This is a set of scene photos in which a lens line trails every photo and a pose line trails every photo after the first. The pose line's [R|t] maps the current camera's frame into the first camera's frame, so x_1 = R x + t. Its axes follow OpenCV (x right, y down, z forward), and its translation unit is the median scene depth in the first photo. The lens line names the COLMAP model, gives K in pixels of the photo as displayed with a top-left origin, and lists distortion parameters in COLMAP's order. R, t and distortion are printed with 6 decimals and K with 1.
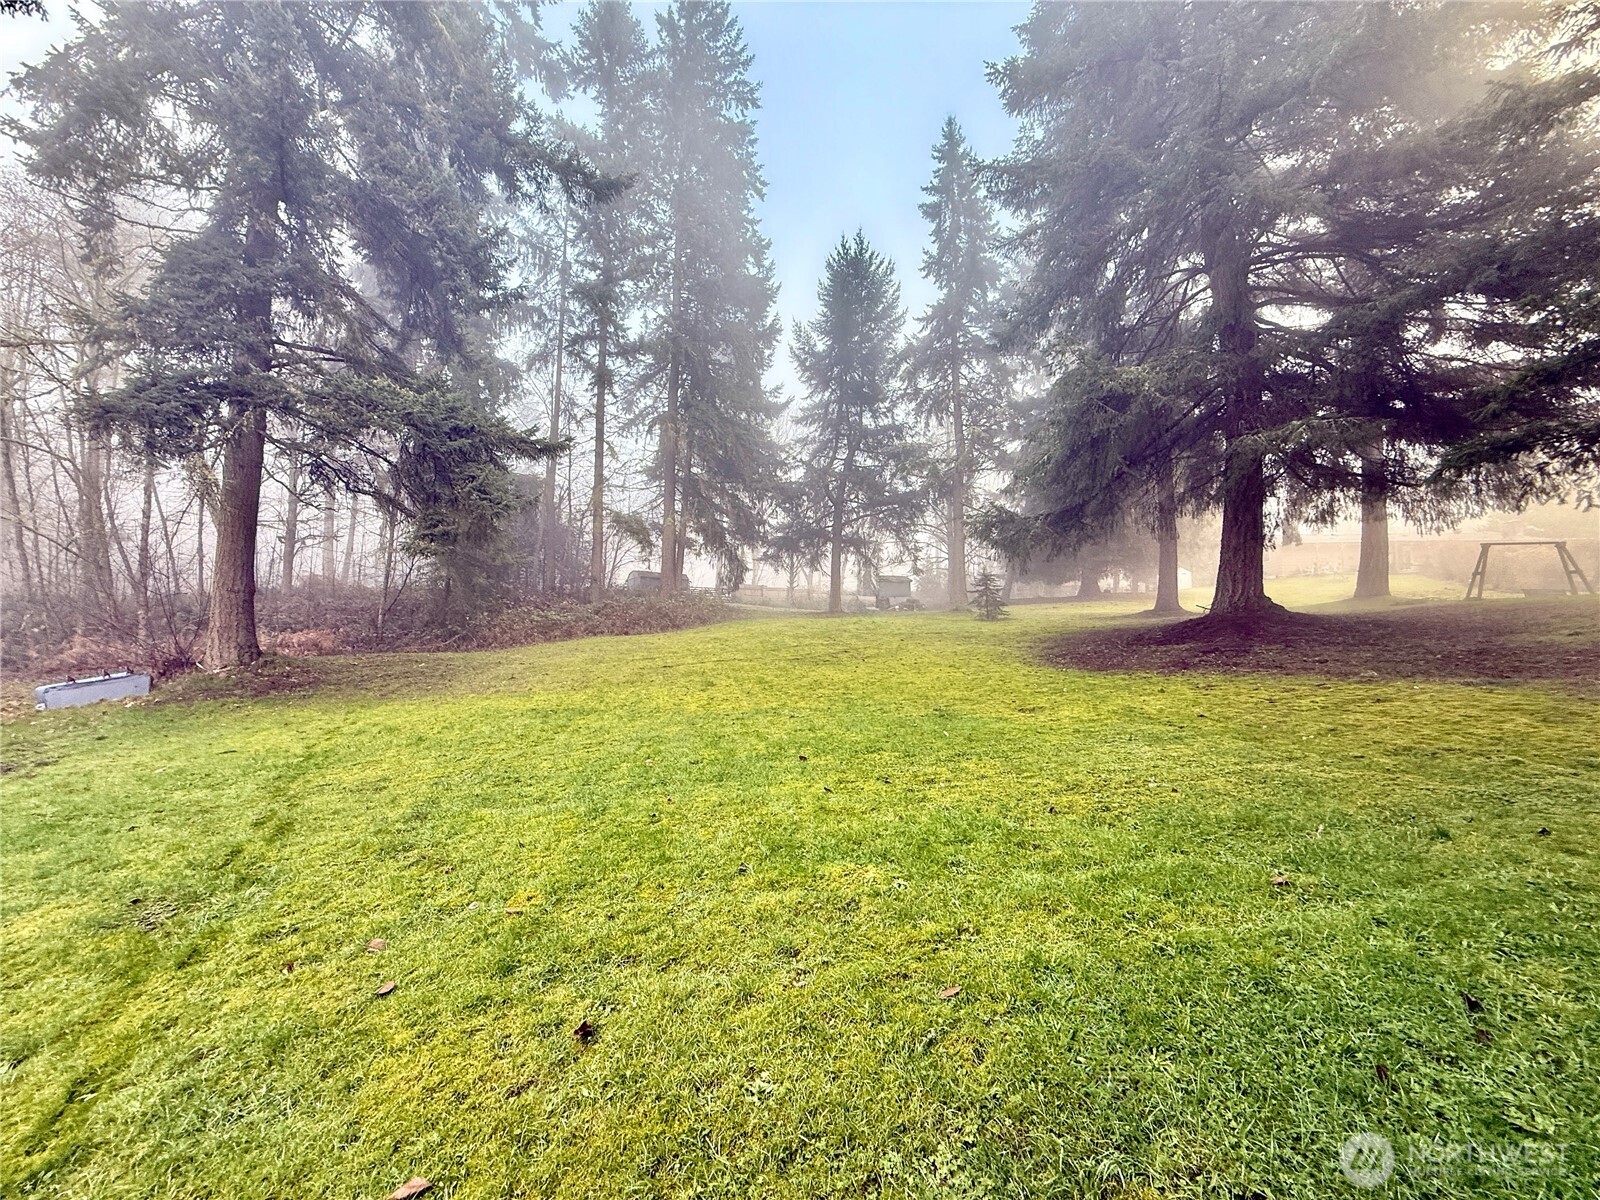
lens RADIAL K [[640.4, 0, 798.5], [0, 640.4, 600.1], [0, 0, 1]] dist [-0.001129, -0.000125]
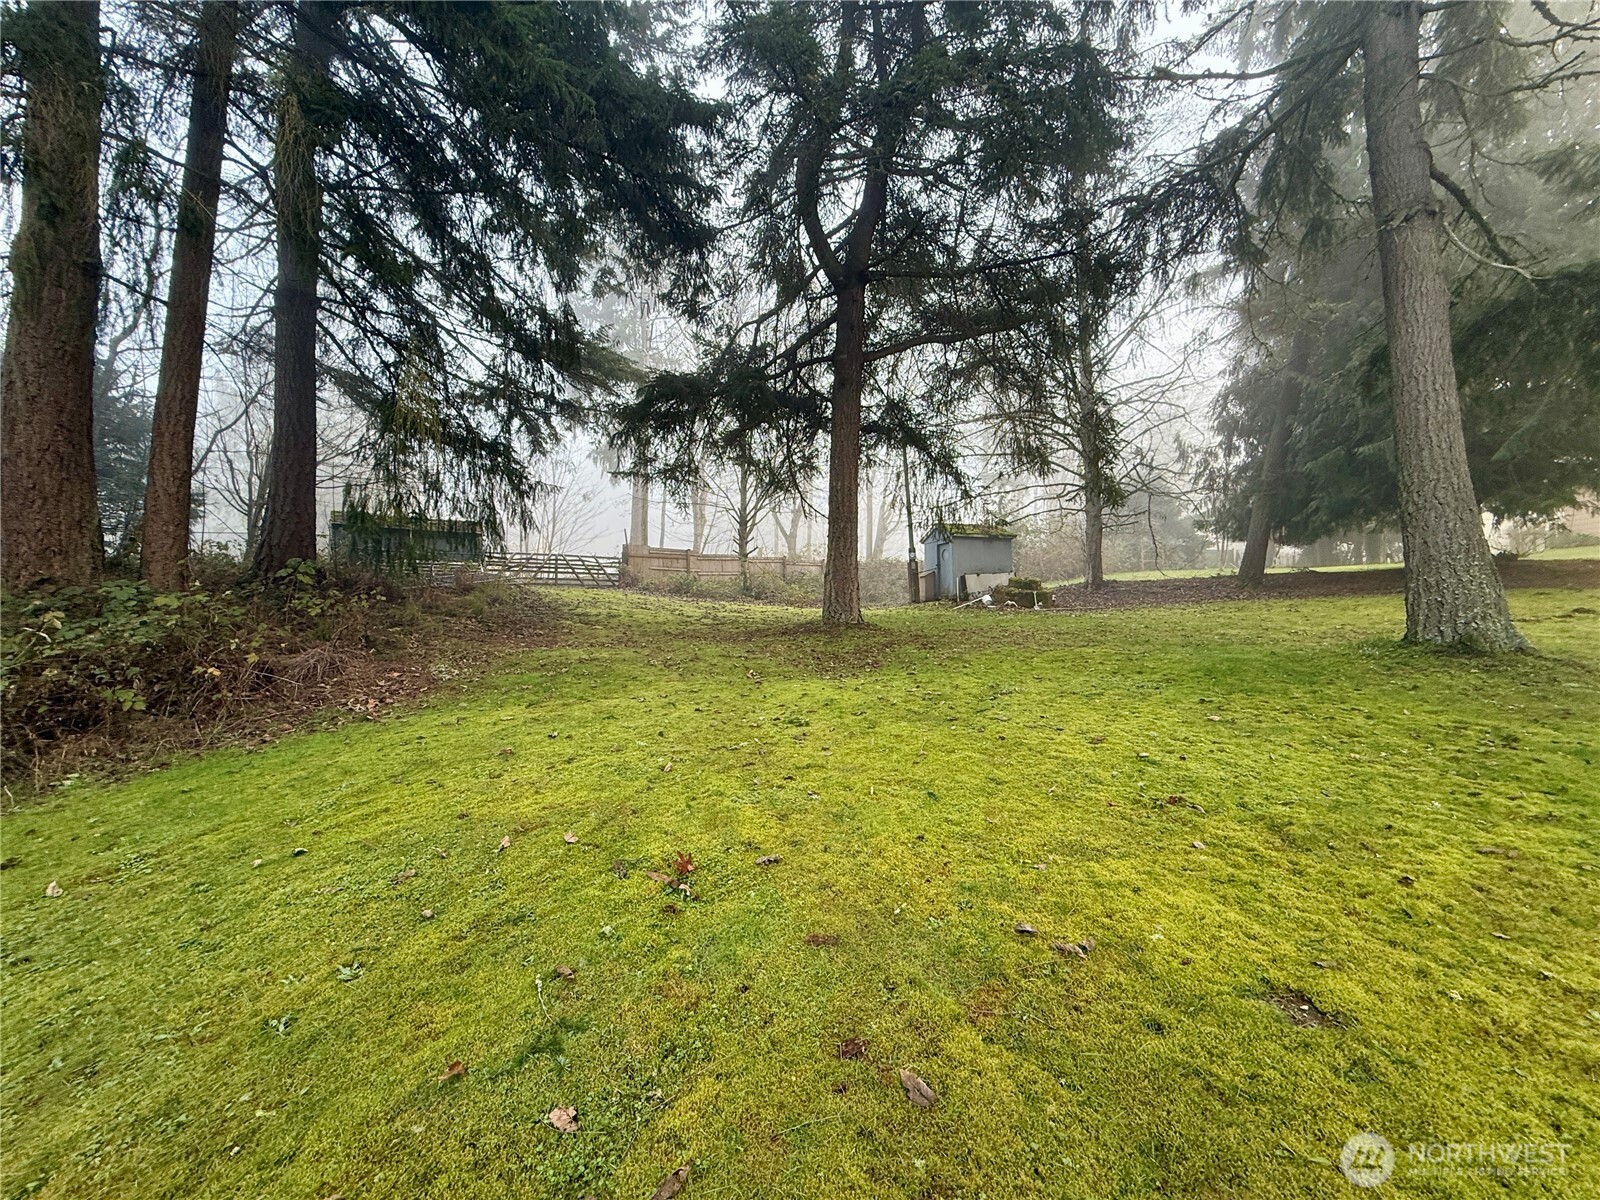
lens RADIAL K [[640.4, 0, 800.9], [0, 640.4, 605.1], [0, 0, 1]] dist [-0.001129, -0.000125]
pose [[0.999195, 0.002258, 0.040057, 0.021868], [-0.004401, 0.998559, 0.053484, -0.007313], [-0.039879, -0.053617, 0.997765, 0.676624]]
